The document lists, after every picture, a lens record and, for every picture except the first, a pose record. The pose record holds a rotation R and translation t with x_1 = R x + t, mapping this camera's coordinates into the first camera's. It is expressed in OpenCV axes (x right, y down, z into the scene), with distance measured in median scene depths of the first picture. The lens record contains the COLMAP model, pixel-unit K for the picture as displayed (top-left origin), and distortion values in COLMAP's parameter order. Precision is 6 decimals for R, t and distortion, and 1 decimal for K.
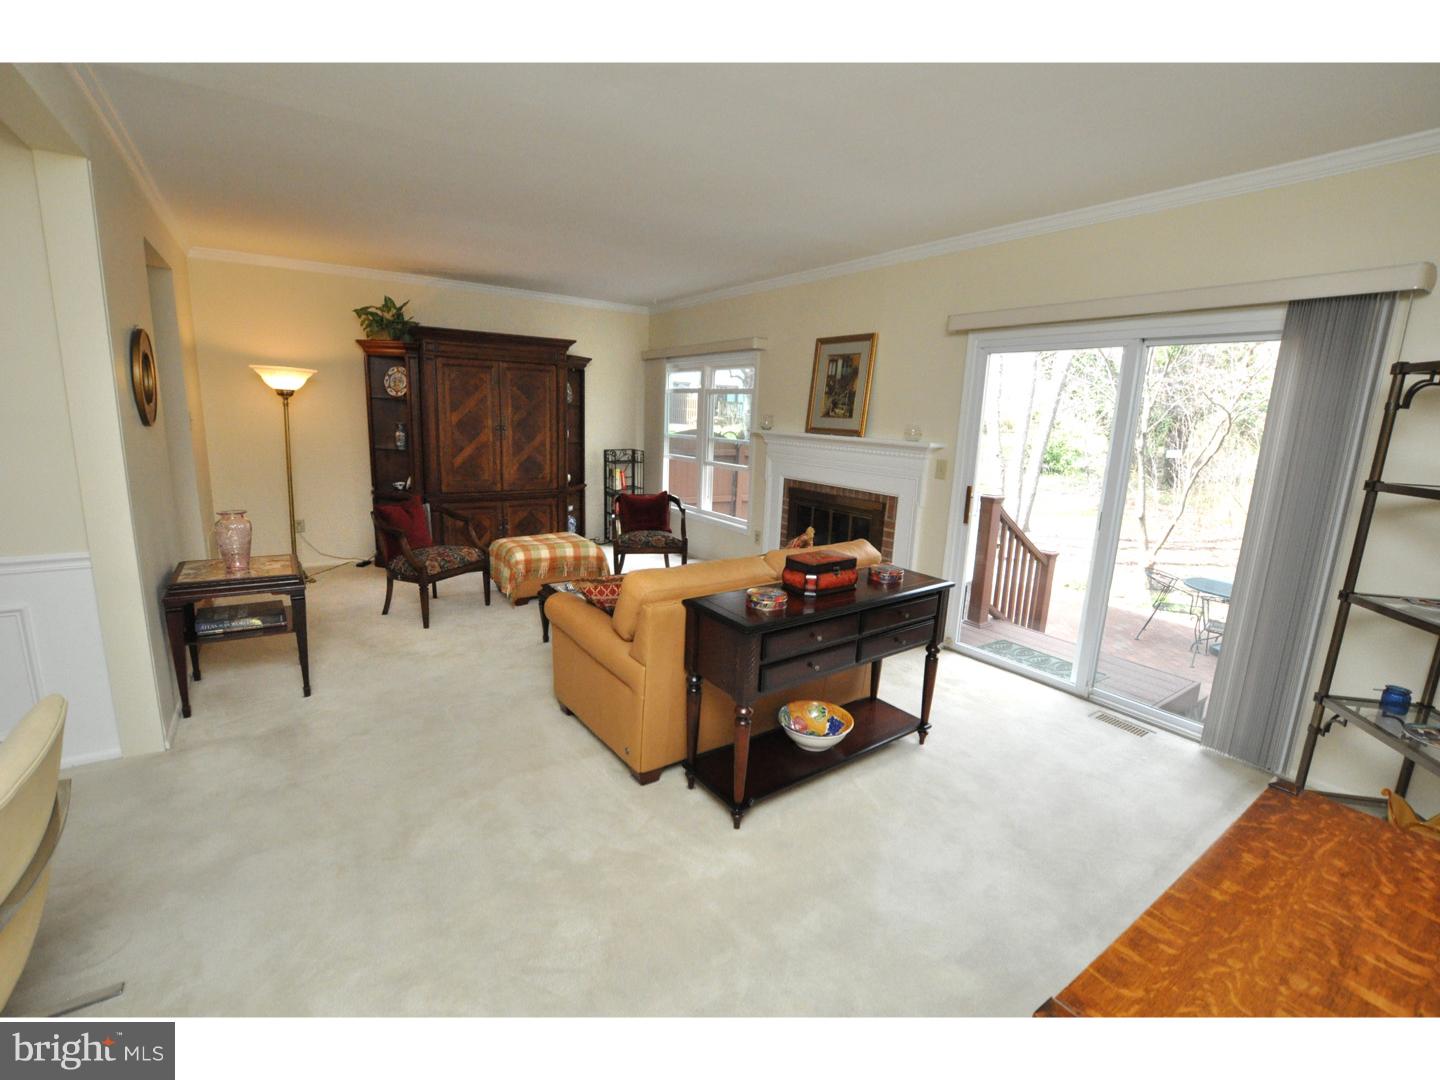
lens RADIAL K [[633.7, 0, 721.7], [0, 633.7, 536.6], [0, 0, 1]] dist [-0.034087, 0.007849]
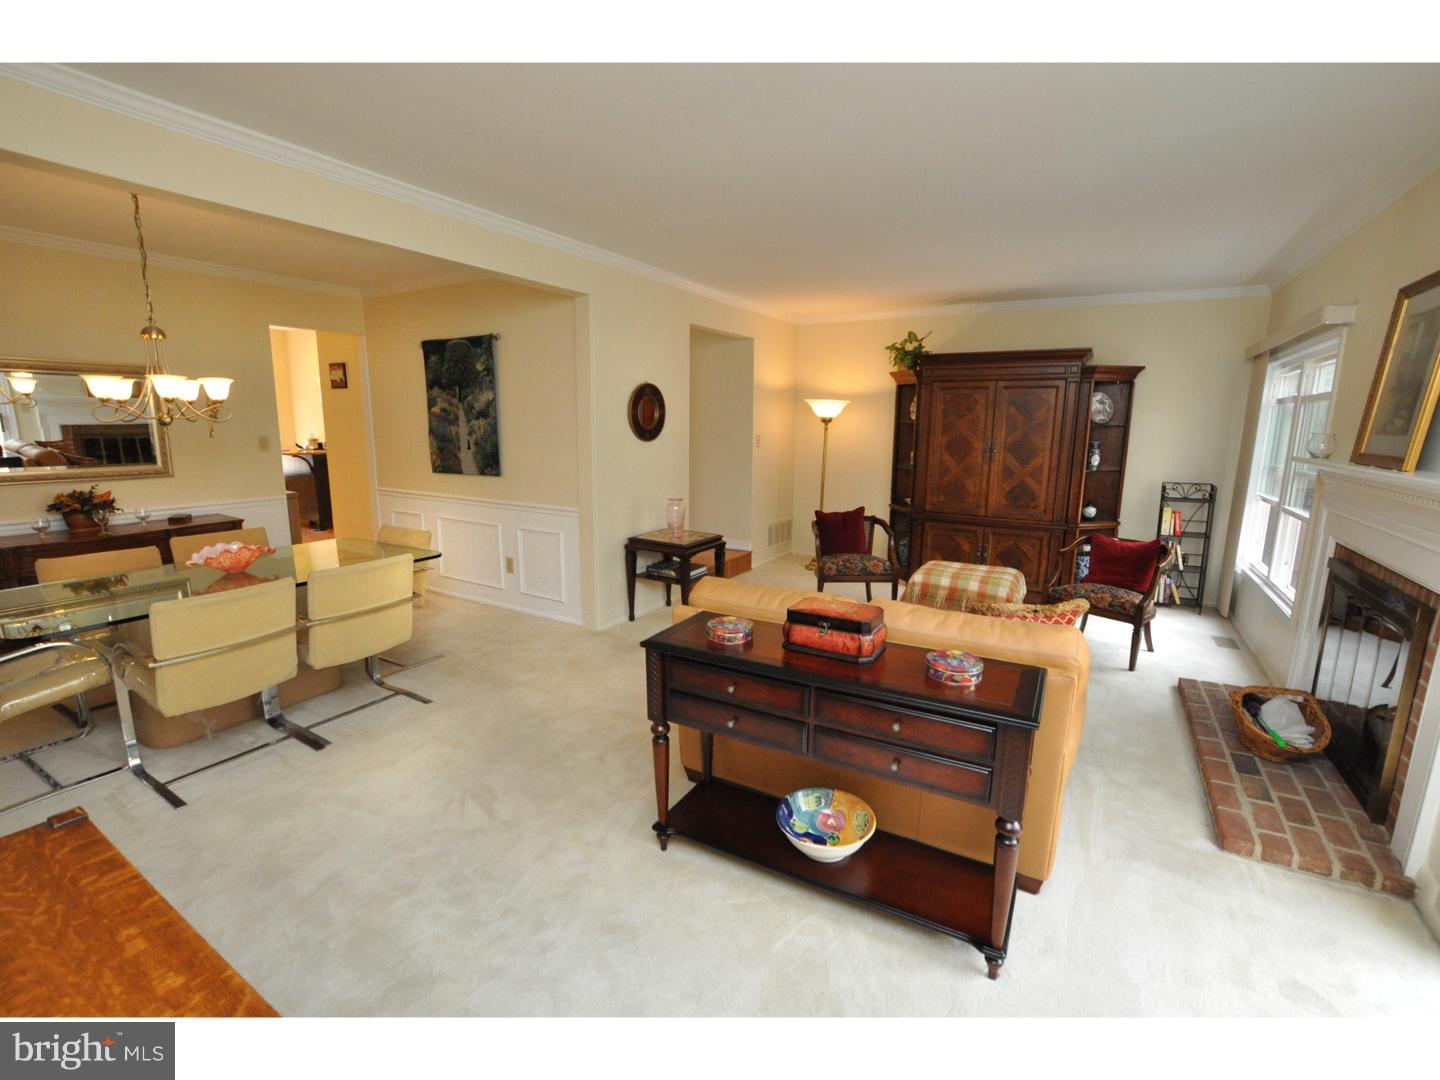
lens RADIAL K [[633.7, 0, 721.7], [0, 633.7, 536.6], [0, 0, 1]] dist [-0.034087, 0.007849]
pose [[0.406242, 0.127923, -0.904767, 0.386345], [-0.170717, 0.983344, 0.062381, -0.036716], [0.897676, 0.129117, 0.421314, 0.271978]]
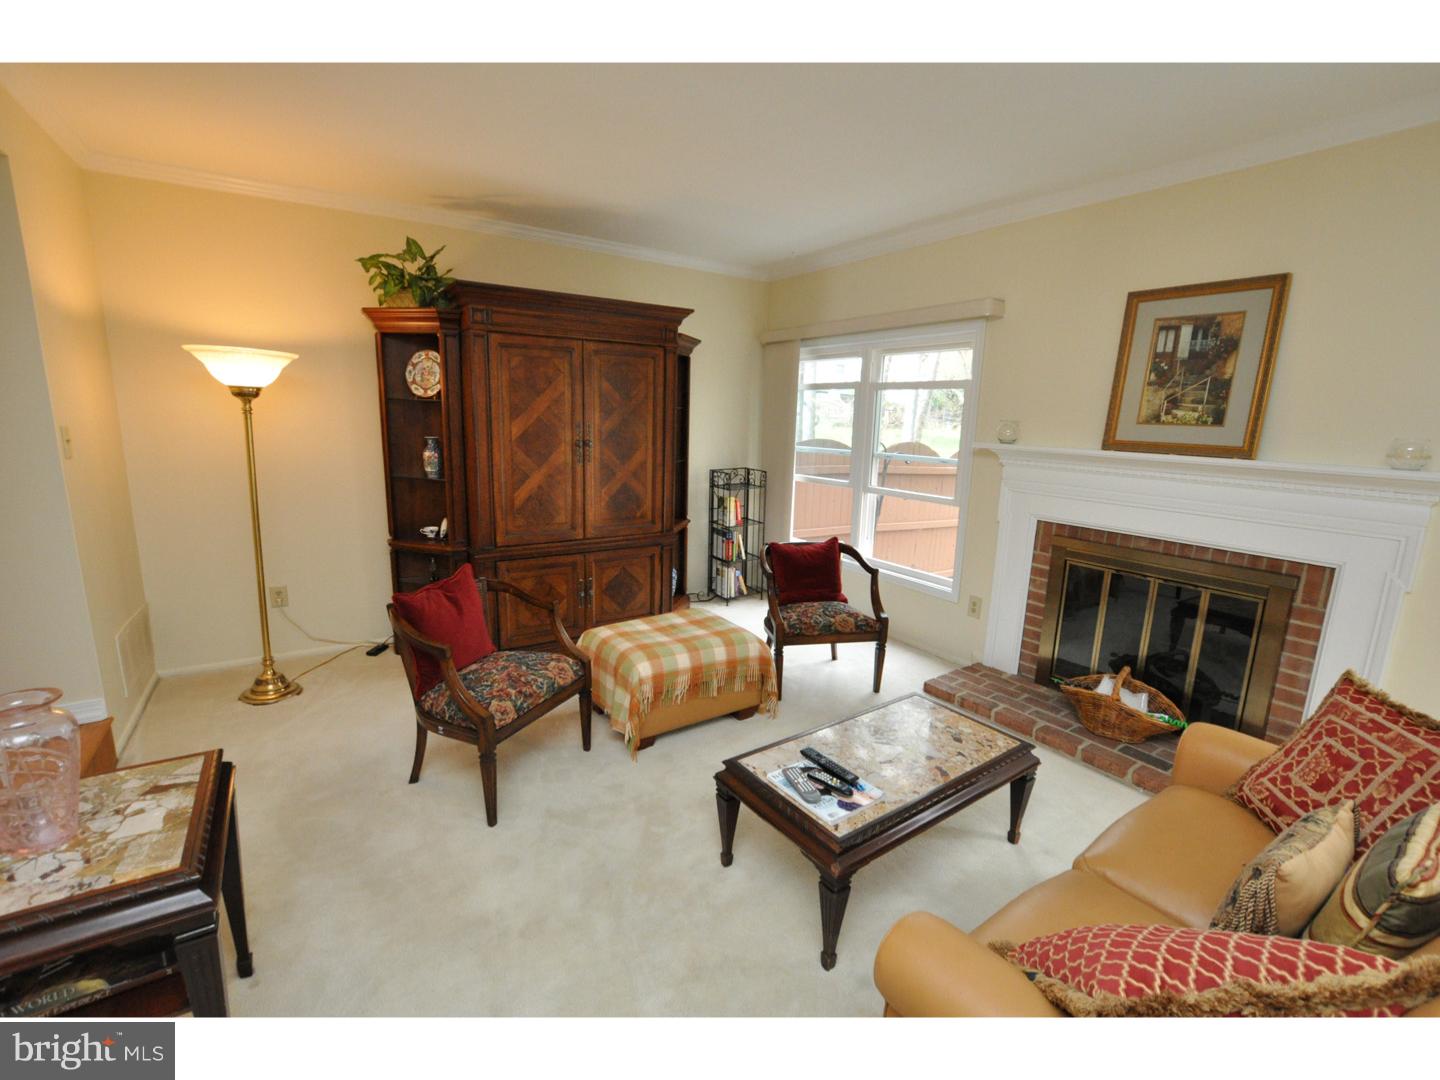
lens RADIAL K [[633.7, 0, 721.7], [0, 633.7, 536.6], [0, 0, 1]] dist [-0.034087, 0.007849]
pose [[0.999745, -0.007773, -0.021180, -0.209935], [0.007683, 0.999961, -0.004335, -0.077546], [0.021213, 0.004172, 0.999766, 0.377155]]
